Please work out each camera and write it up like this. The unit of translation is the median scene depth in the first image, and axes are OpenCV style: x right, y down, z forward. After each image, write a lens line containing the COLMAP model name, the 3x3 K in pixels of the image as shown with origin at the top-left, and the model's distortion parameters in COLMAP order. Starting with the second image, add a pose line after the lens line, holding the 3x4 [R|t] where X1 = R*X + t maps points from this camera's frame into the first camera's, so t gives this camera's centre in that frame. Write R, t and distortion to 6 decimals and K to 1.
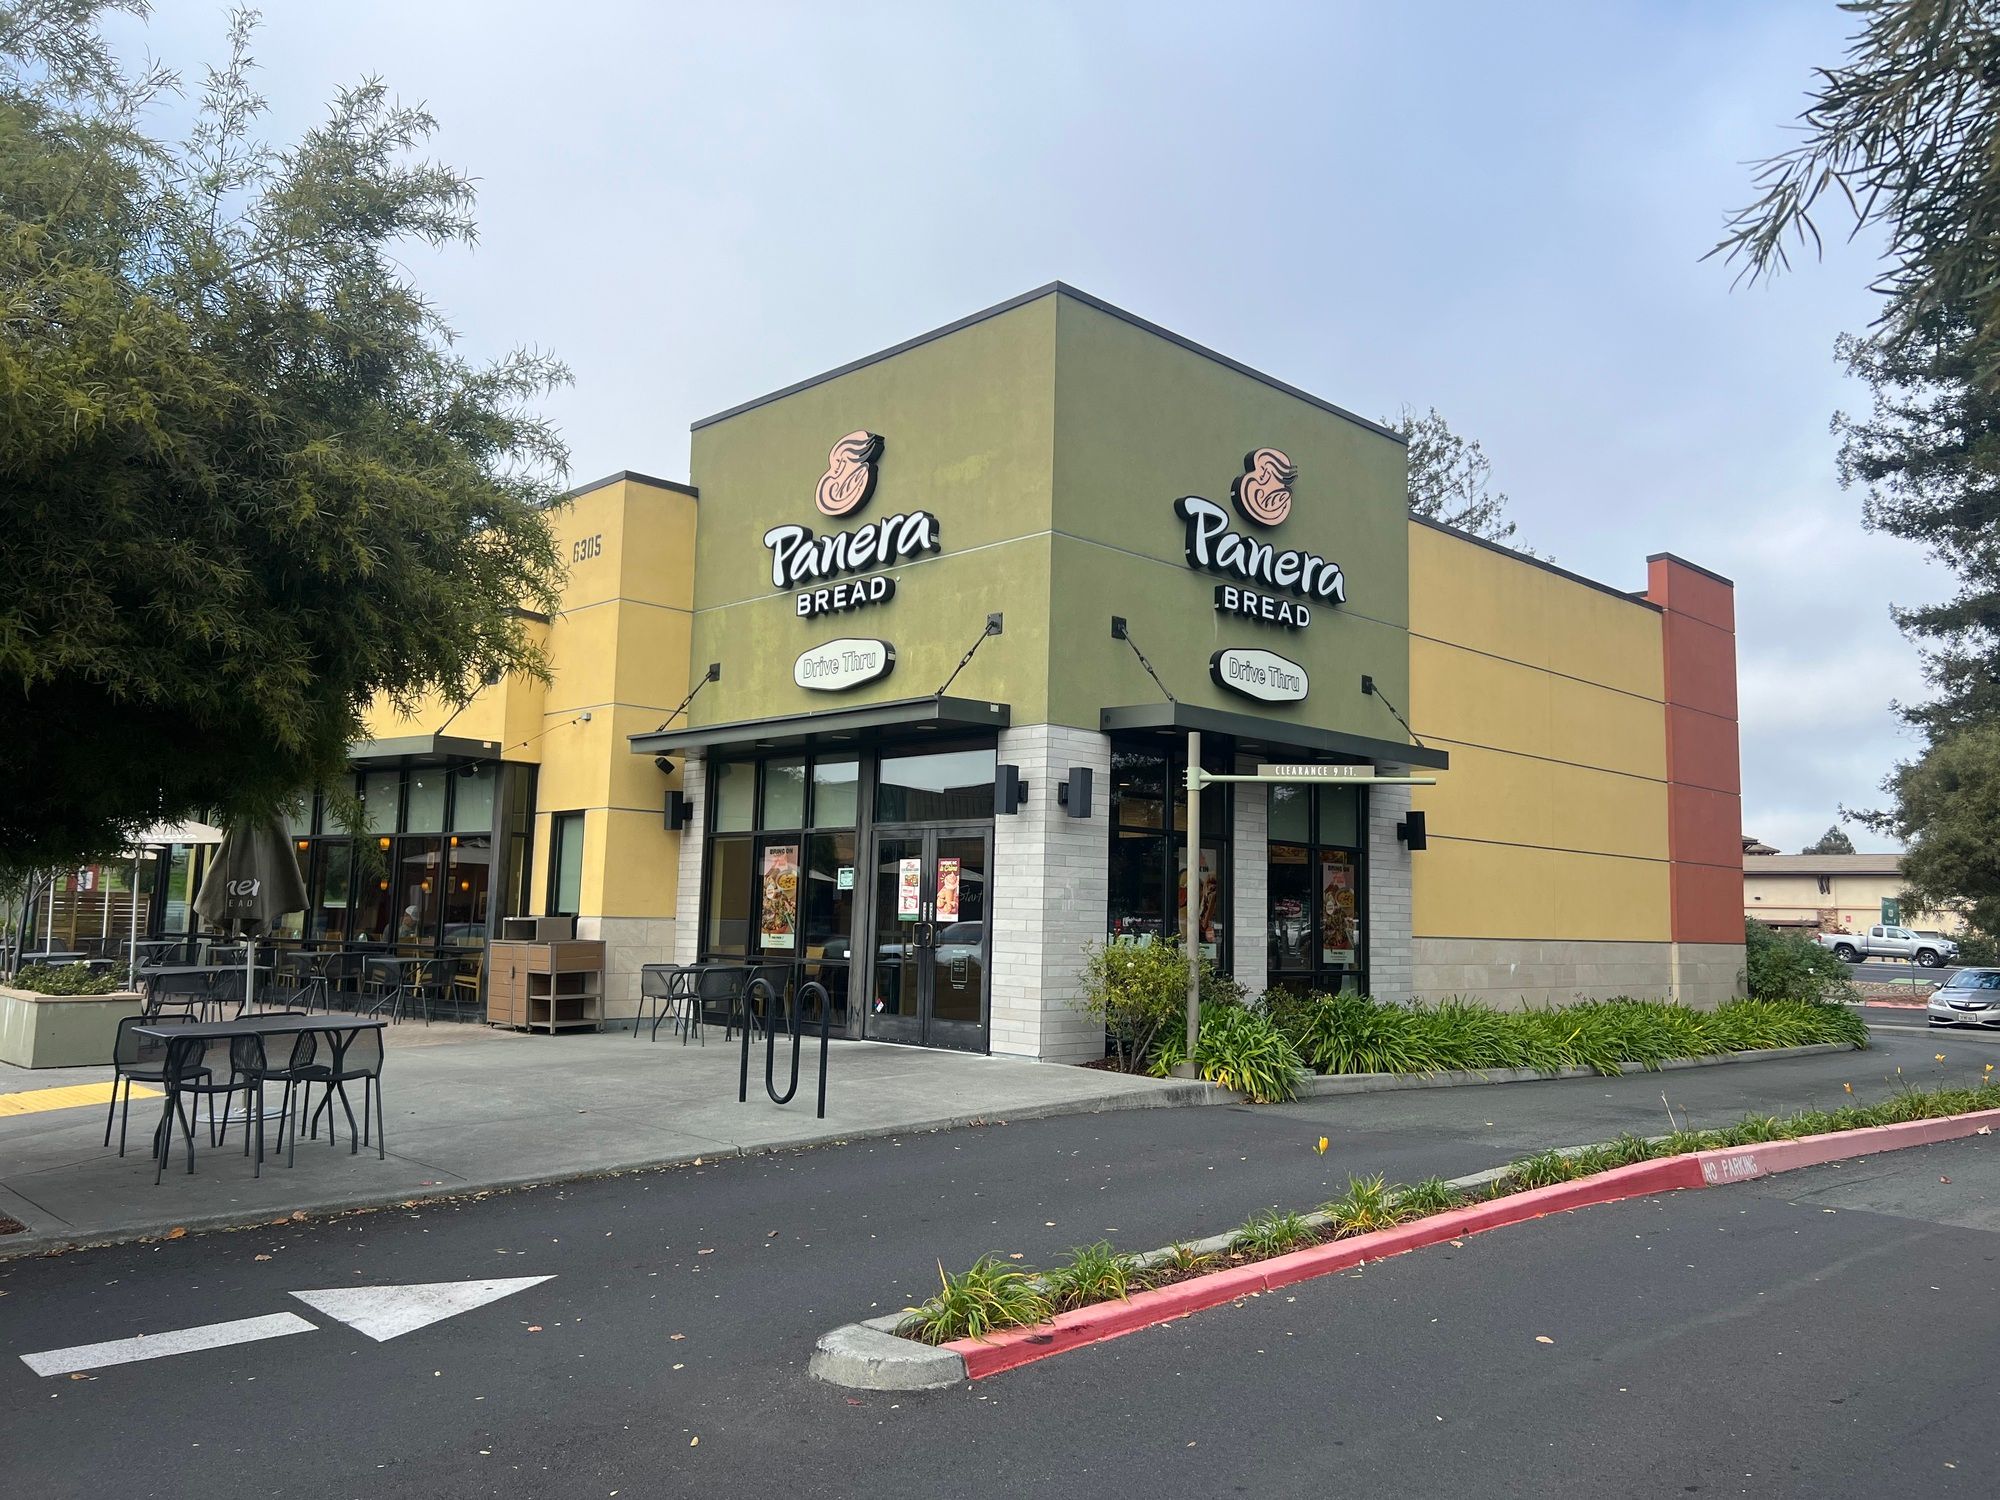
lens RADIAL K [[1506.3, 0, 1000.0], [0, 1506.3, 750.0], [0, 0, 1]] dist [0.000088, -0.004386]
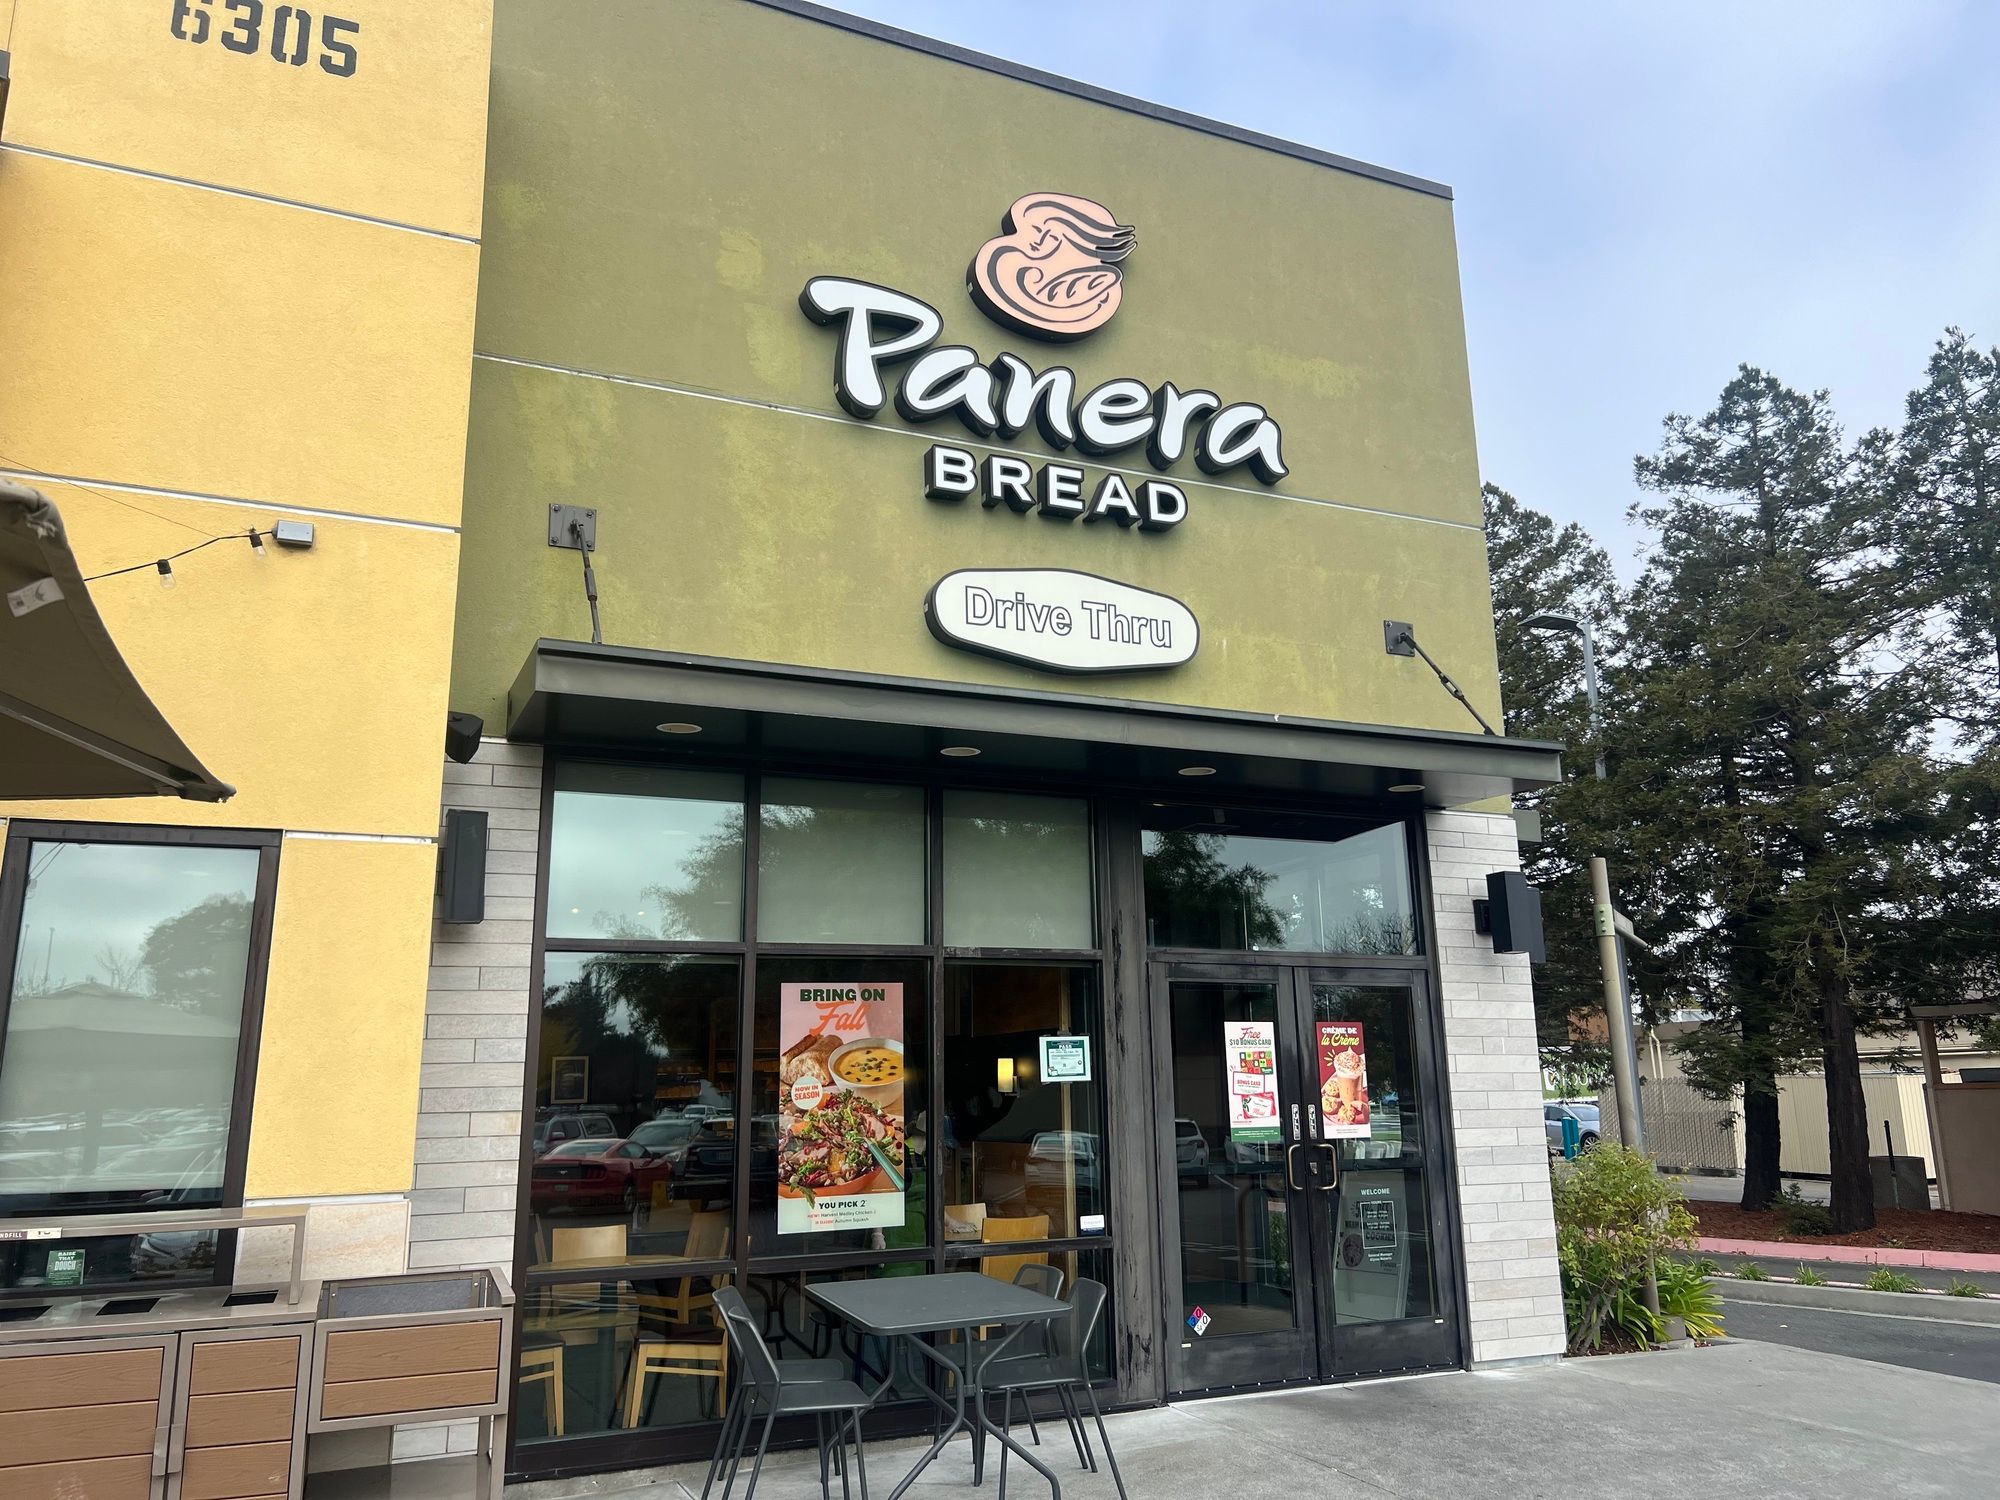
lens RADIAL K [[1506.3, 0, 1000.0], [0, 1506.3, 750.0], [0, 0, 1]] dist [0.000088, -0.004386]
pose [[0.348882, 0.183520, 0.919022, -0.593738], [-0.079706, 0.982896, -0.166016, 0.073264], [-0.933771, -0.015331, 0.357543, 0.892160]]
